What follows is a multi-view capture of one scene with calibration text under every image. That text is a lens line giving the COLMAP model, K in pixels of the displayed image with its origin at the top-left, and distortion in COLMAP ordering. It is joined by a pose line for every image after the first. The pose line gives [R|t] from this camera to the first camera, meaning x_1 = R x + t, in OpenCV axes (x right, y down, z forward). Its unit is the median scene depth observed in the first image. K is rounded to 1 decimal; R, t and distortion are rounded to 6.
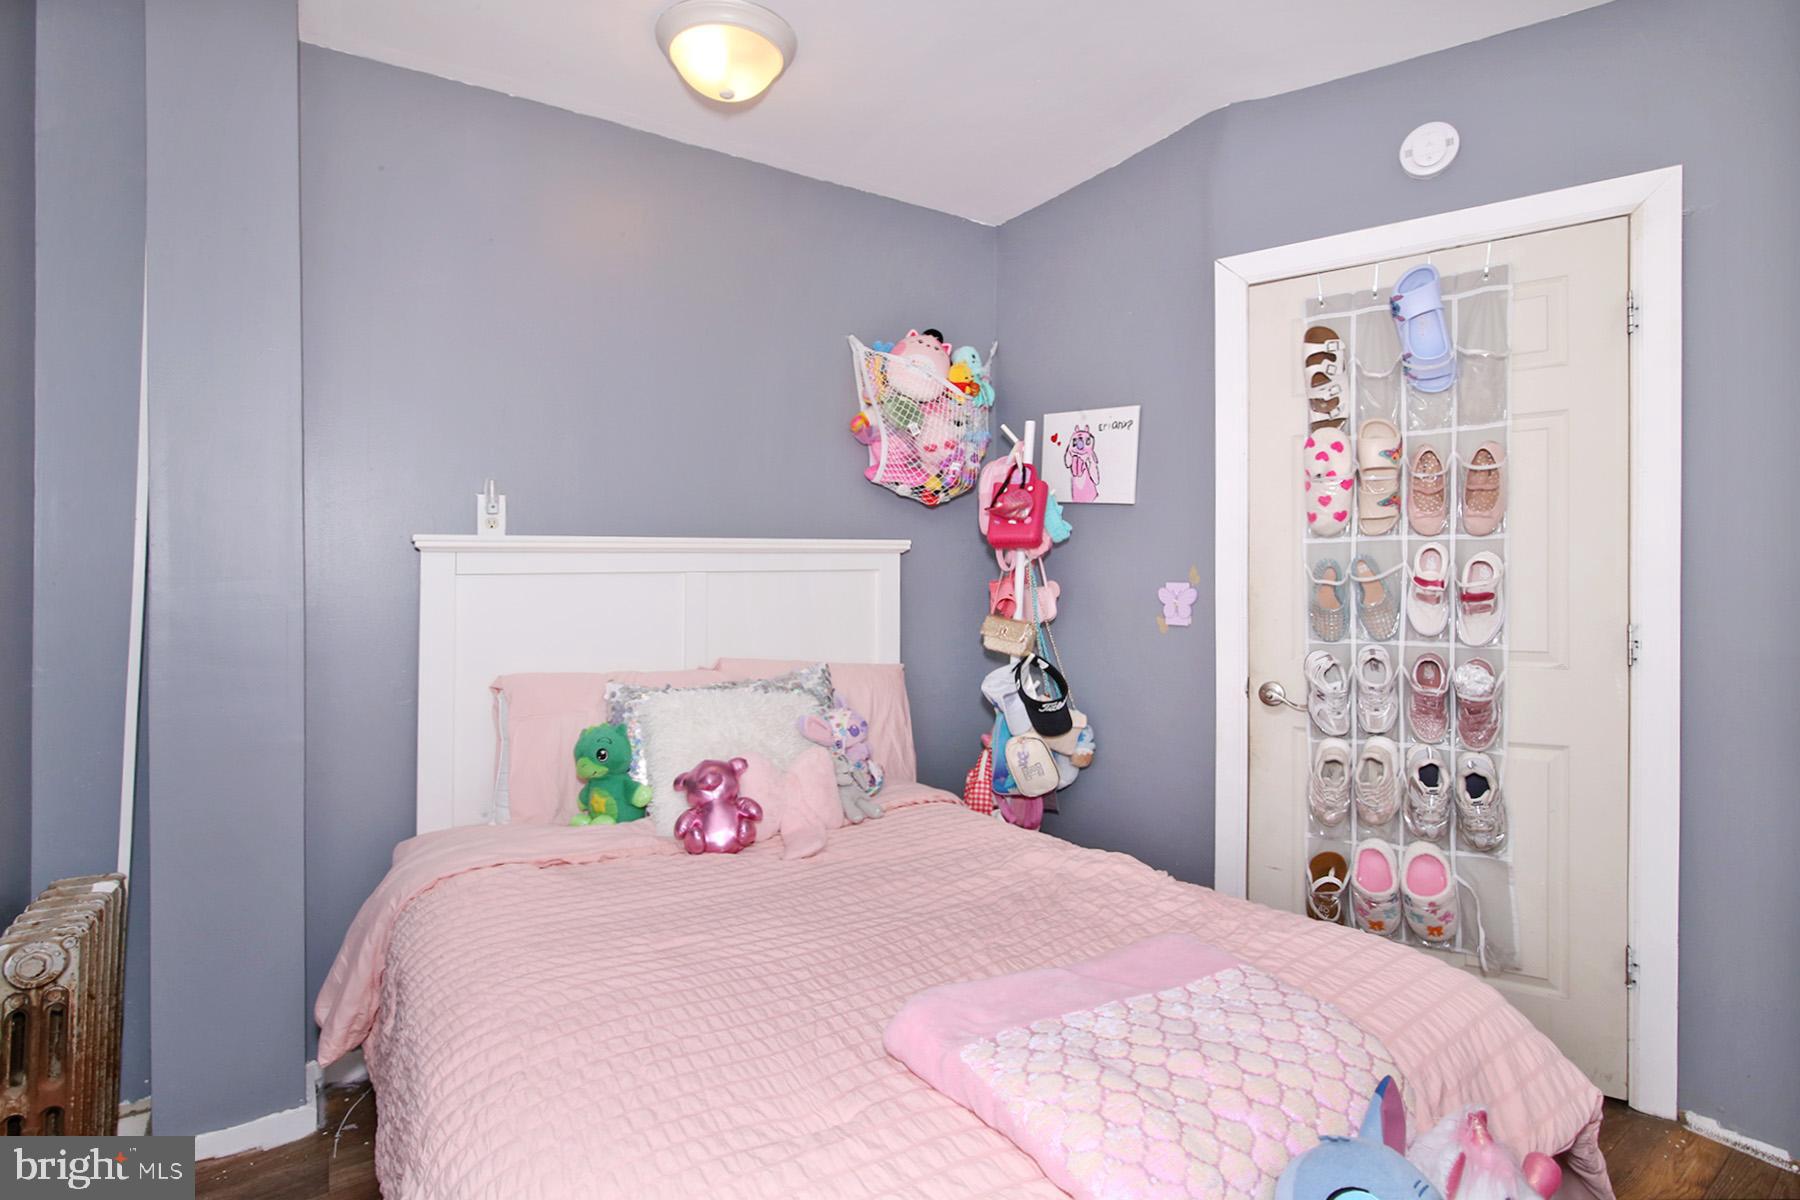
lens RADIAL K [[862.2, 0, 902.4], [0, 862.2, 607.9], [0, 0, 1]] dist [-0.003566, -0.000206]
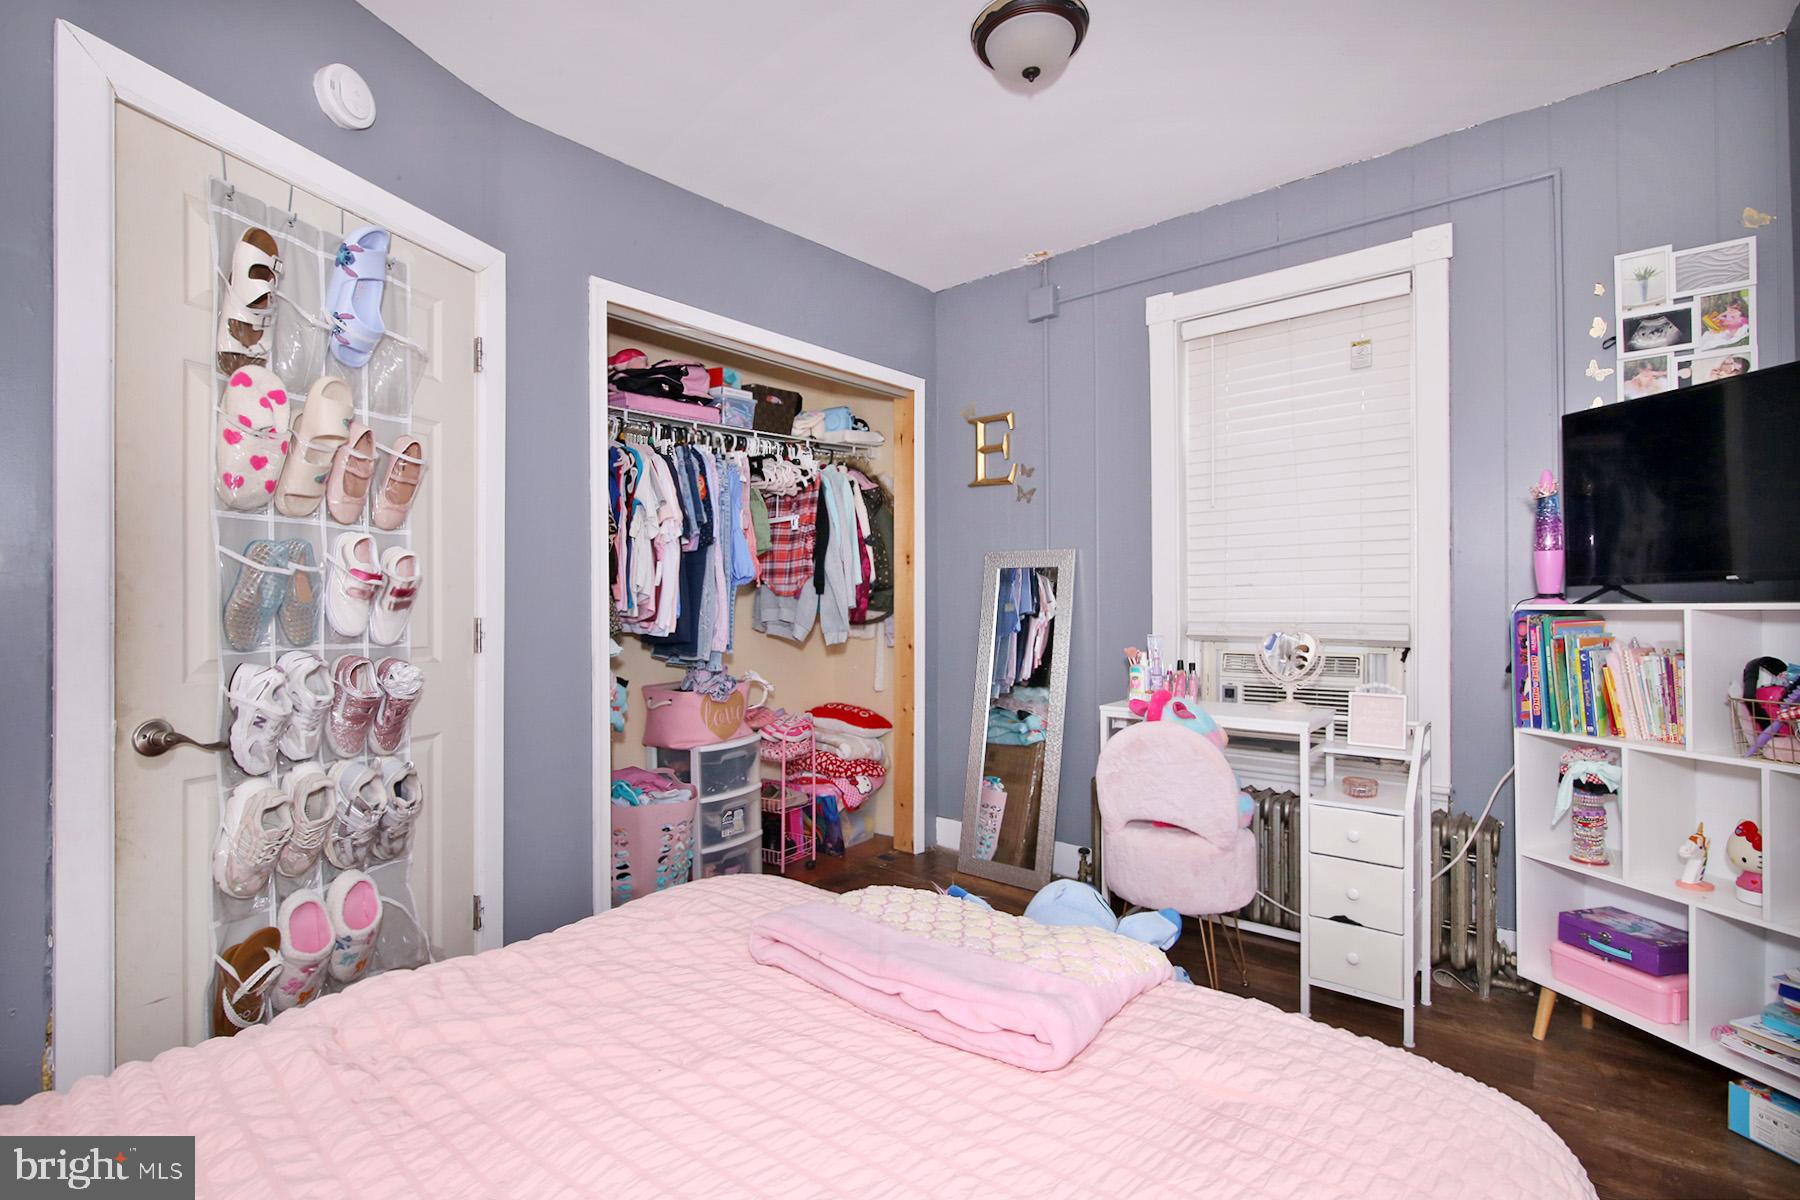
lens RADIAL K [[862.2, 0, 902.4], [0, 862.2, 607.9], [0, 0, 1]] dist [-0.003566, -0.000206]
pose [[-0.273218, 0.008310, 0.961916, -0.388640], [0.027118, 0.999632, -0.000933, 0.018211], [-0.961570, 0.025830, -0.273343, 0.671759]]
